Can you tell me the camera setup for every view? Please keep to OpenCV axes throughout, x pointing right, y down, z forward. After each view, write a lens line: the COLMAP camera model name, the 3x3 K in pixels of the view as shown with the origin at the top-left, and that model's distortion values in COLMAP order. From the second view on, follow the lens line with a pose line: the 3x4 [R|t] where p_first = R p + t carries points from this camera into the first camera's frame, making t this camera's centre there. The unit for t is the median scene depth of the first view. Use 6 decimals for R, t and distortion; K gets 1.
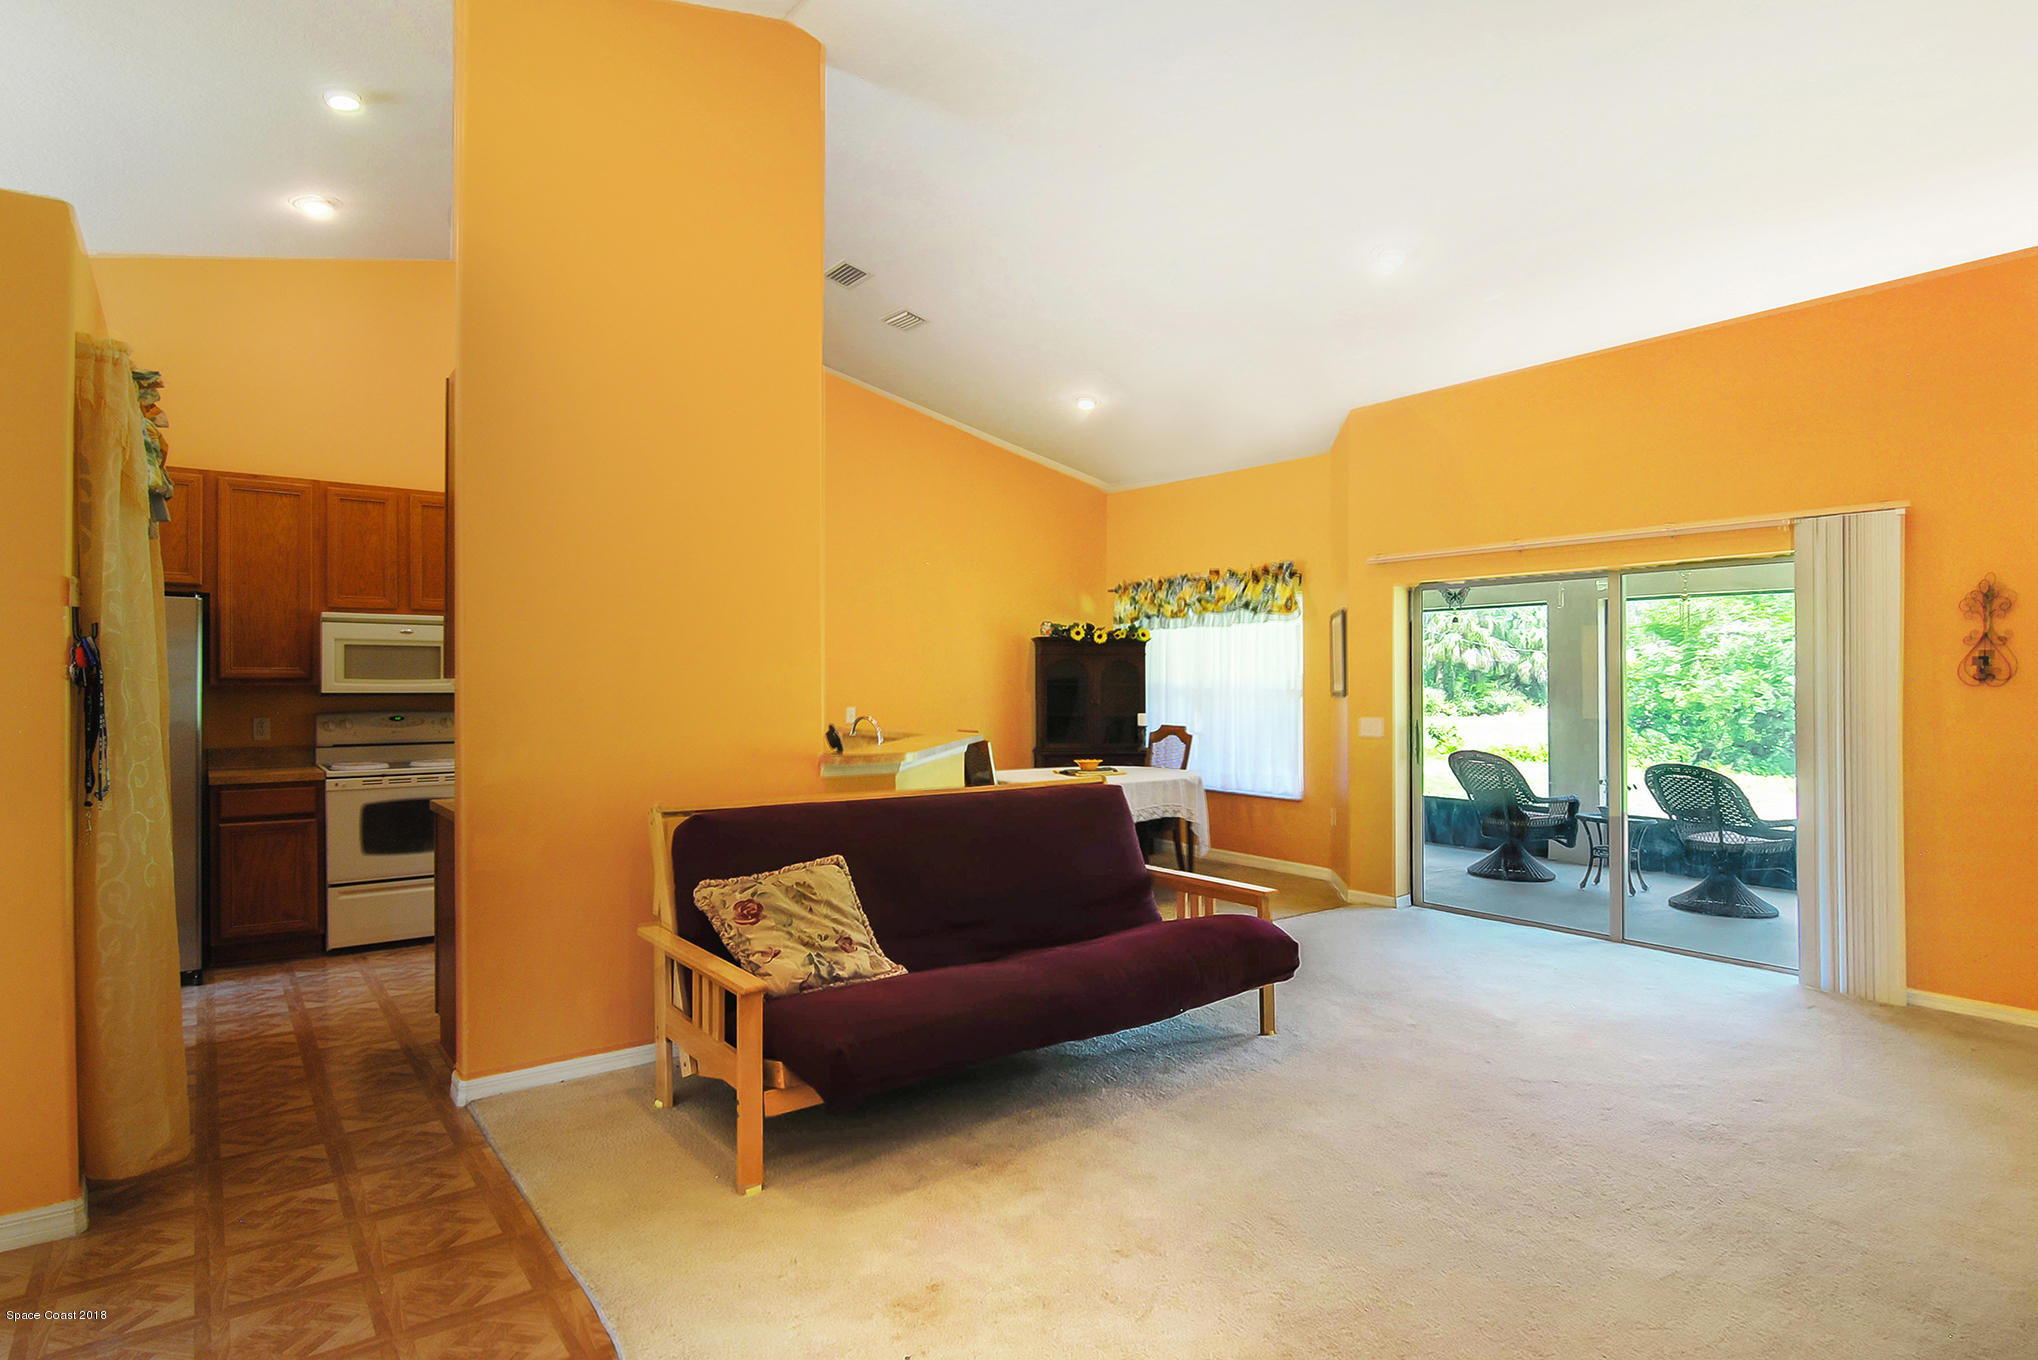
lens RADIAL K [[1037.8, 0, 1029.9], [0, 1037.8, 683.5], [0, 0, 1]] dist [0.000316, 0.000071]
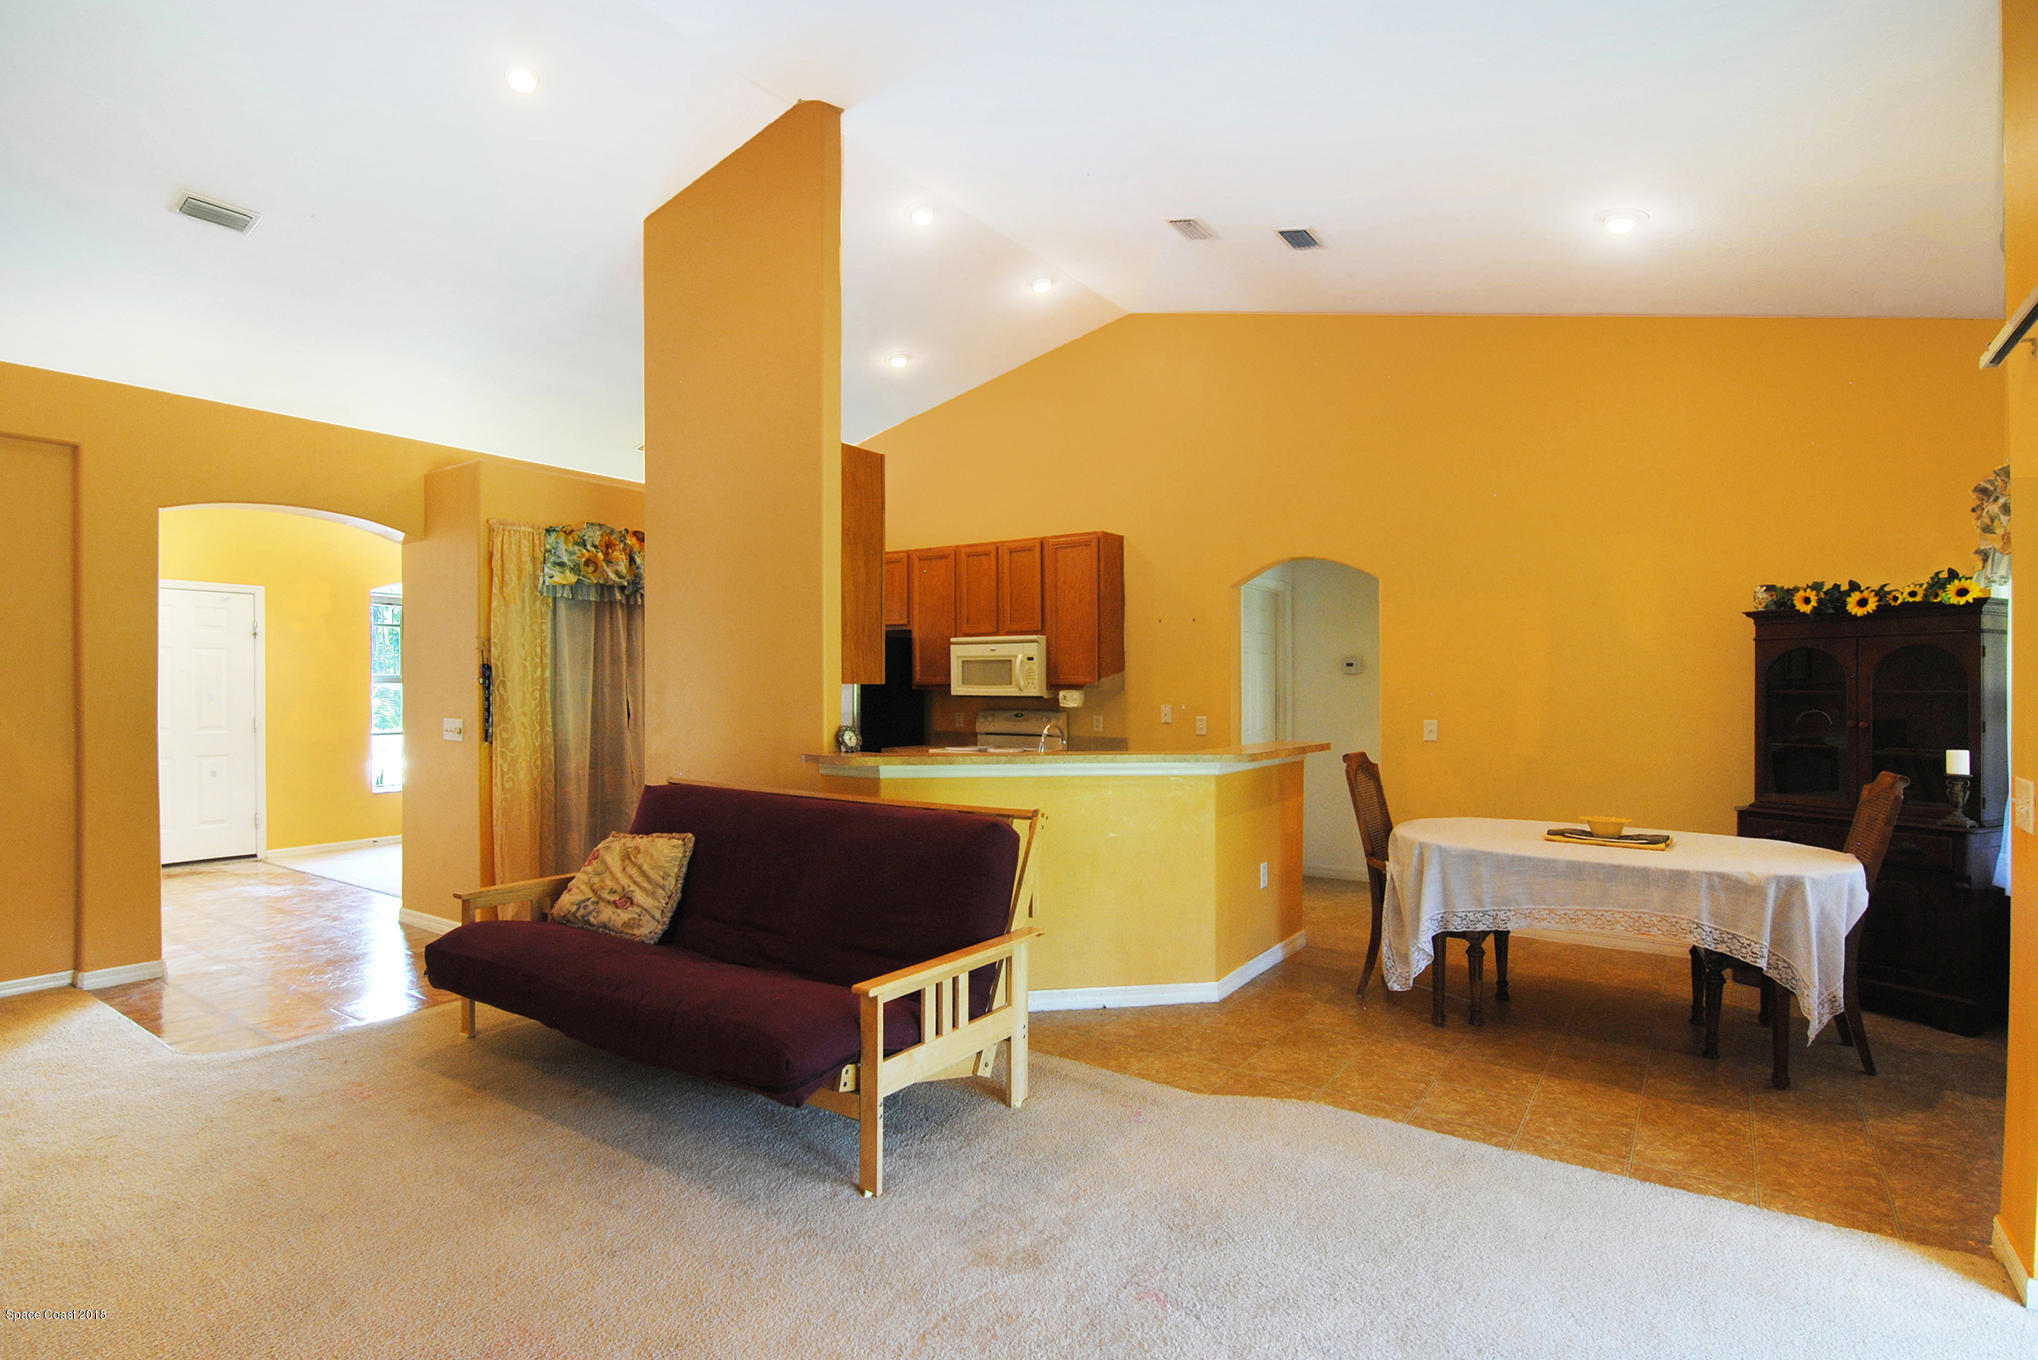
lens RADIAL K [[1037.8, 0, 1029.9], [0, 1037.8, 683.5], [0, 0, 1]] dist [0.000316, 0.000071]
pose [[0.308280, -0.004430, -0.951285, 0.694098], [0.001003, 0.999990, -0.004332, -0.000732], [0.951295, 0.000381, 0.308281, 0.664783]]
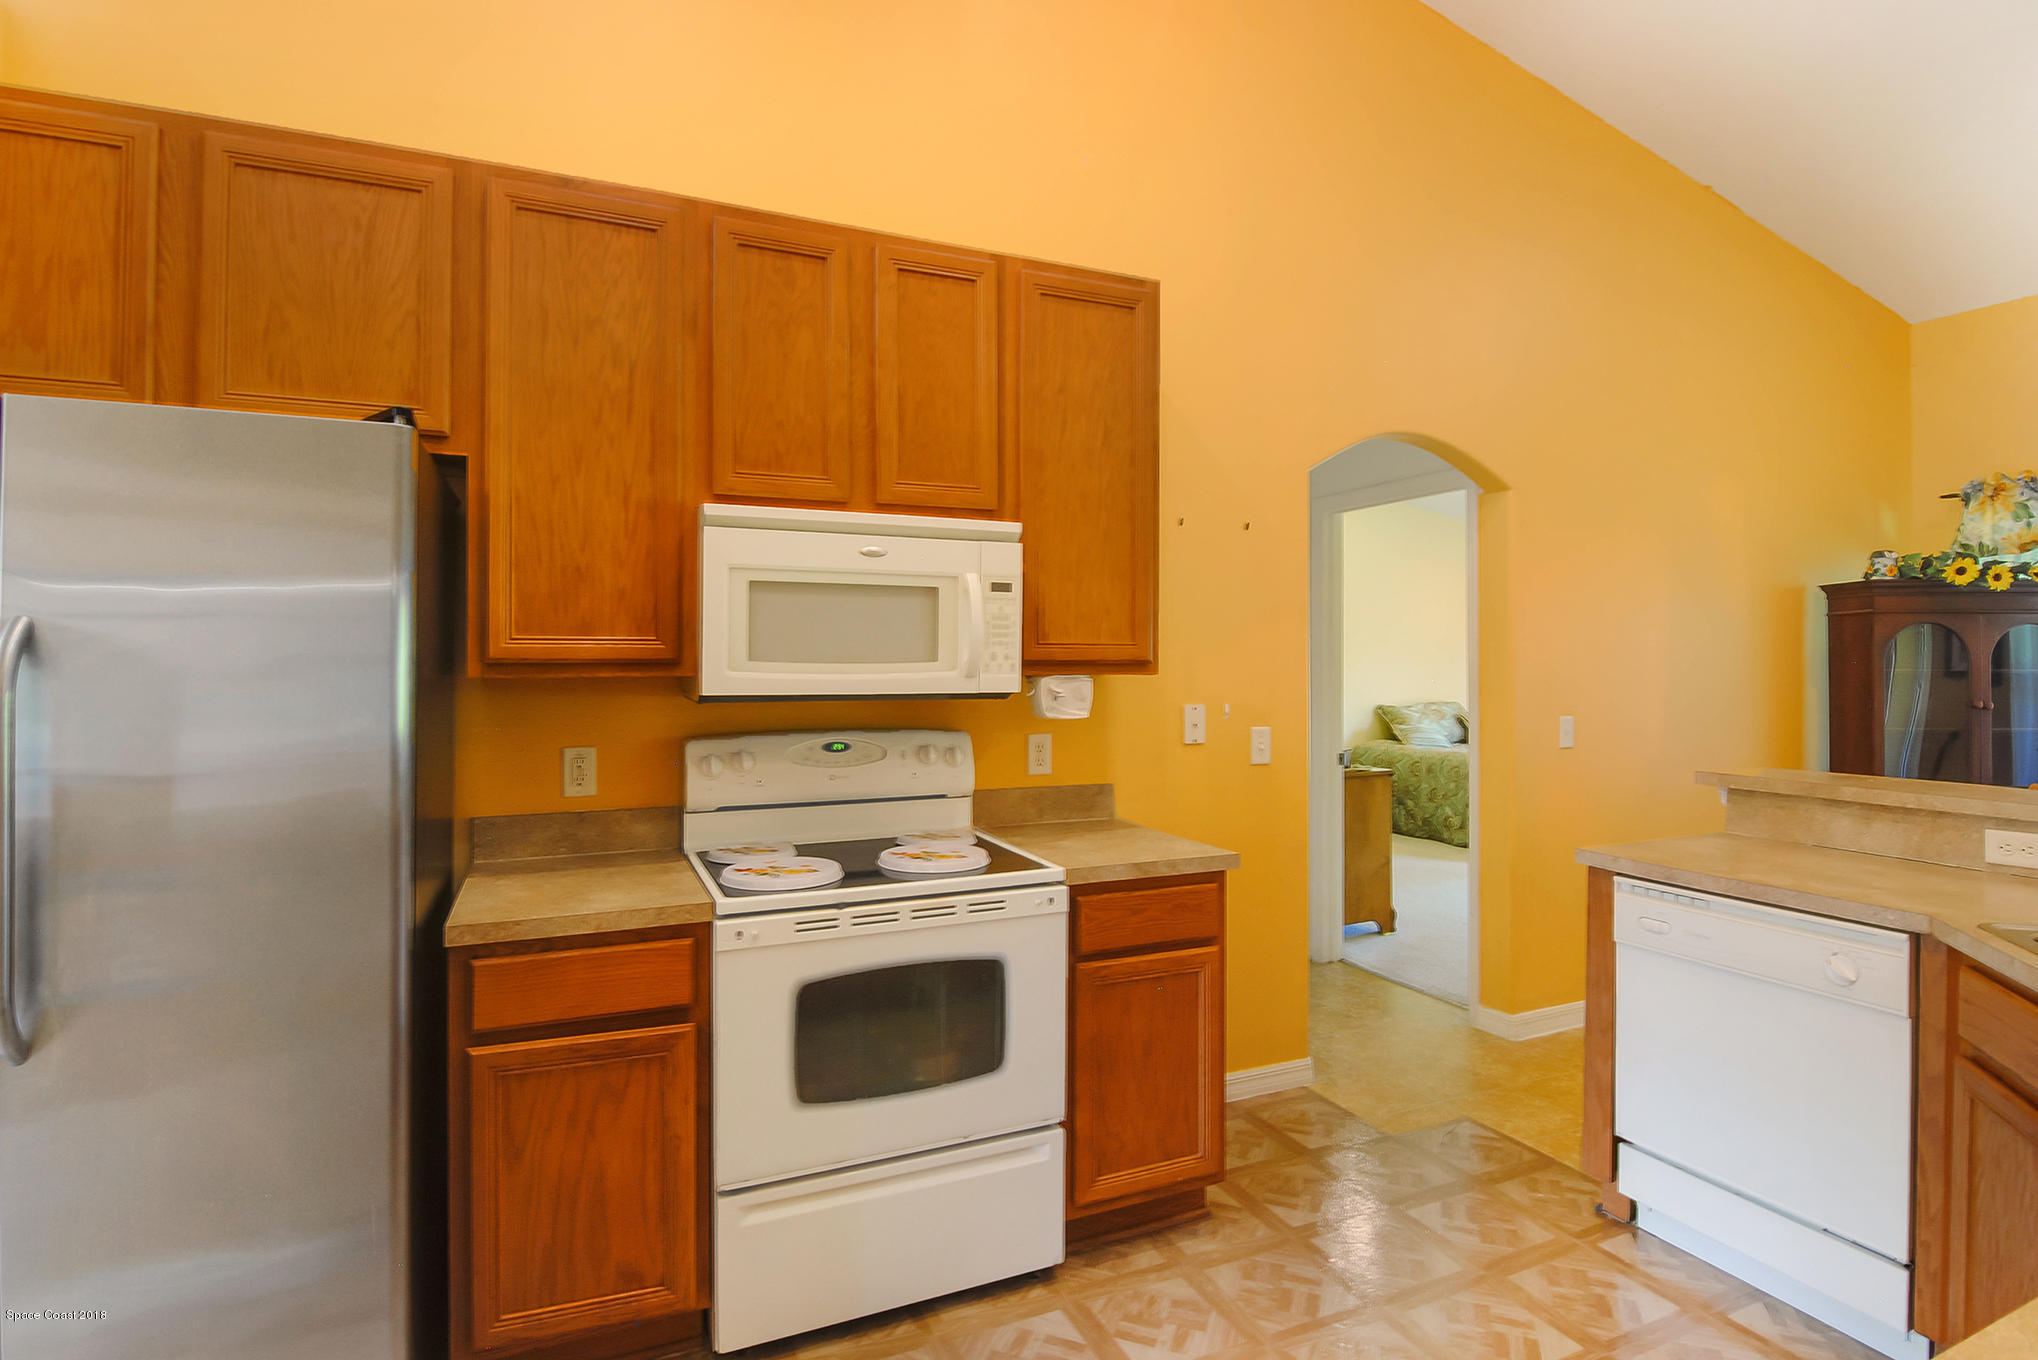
lens RADIAL K [[993.6, 0, 1018.9], [0, 993.6, 649.8], [0, 0, 1]] dist [0.001093, 0.000054]
pose [[0.969534, -0.002831, -0.244940, -0.459977], [-0.000060, 0.999930, -0.011793, -0.004616], [0.244956, 0.011448, 0.969467, 0.642904]]
